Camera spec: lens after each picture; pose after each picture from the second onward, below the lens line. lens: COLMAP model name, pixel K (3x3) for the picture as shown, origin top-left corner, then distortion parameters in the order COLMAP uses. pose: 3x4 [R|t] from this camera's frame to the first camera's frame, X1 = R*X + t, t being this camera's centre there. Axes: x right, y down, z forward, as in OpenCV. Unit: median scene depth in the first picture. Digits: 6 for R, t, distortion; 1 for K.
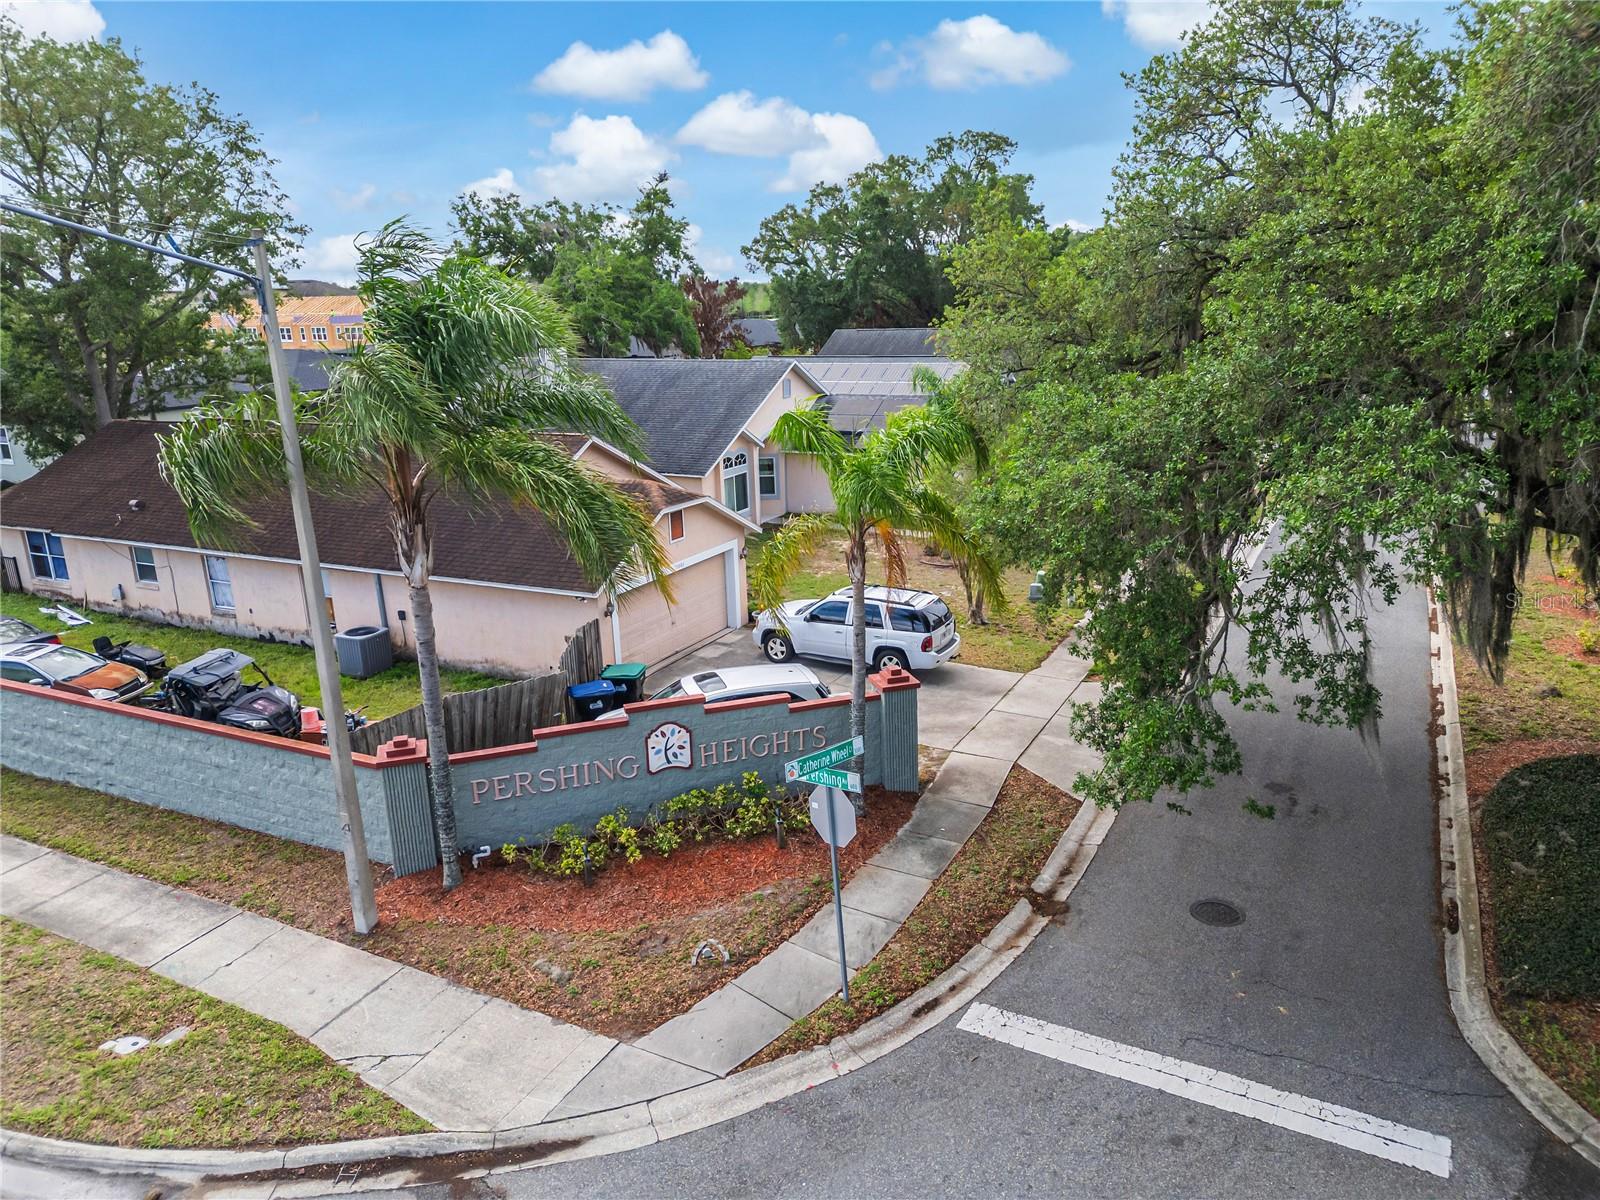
lens RADIAL K [[1142.1, 0, 808.0], [0, 1142.1, 598.9], [0, 0, 1]] dist [0.063244, -0.059654]
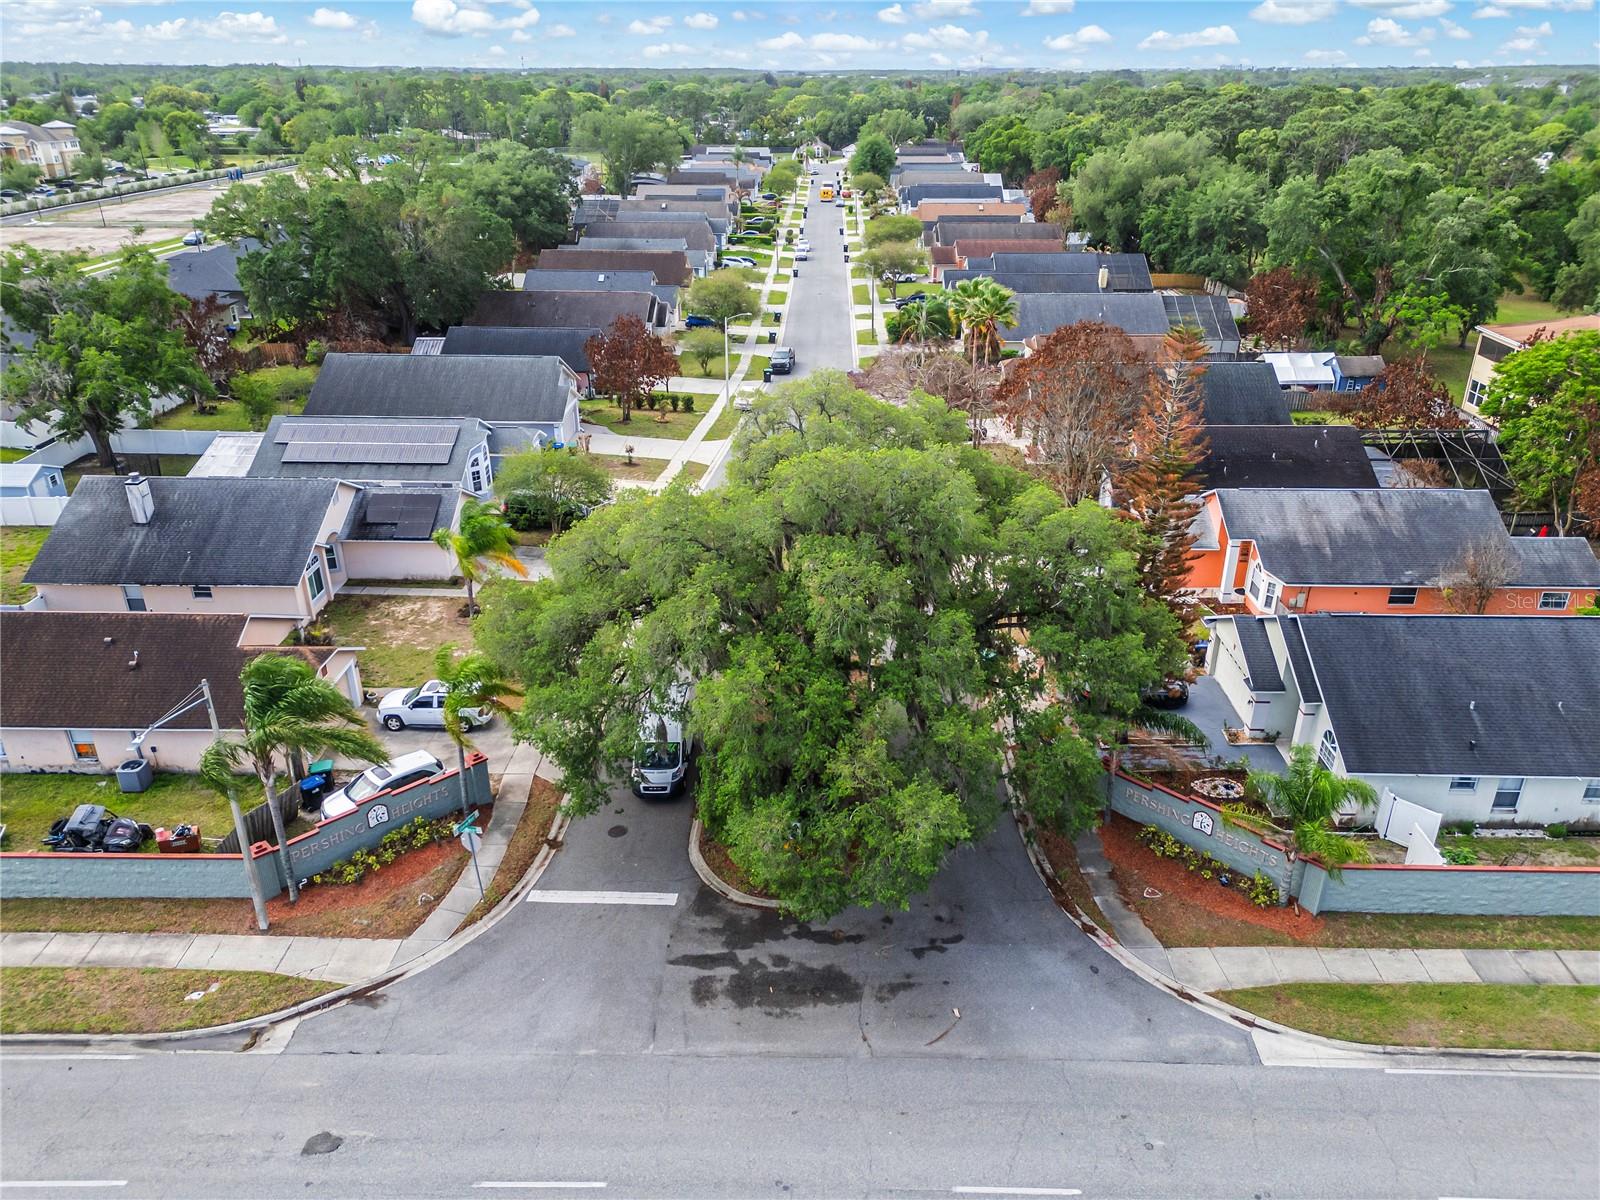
lens RADIAL K [[1142.1, 0, 806.6], [0, 1142.1, 601.8], [0, 0, 1]] dist [0.063244, -0.059654]
pose [[0.902373, -0.161413, 0.399585, -0.239315], [0.098505, 0.979915, 0.173387, -0.707276], [-0.419547, -0.117099, 0.900149, -1.604005]]
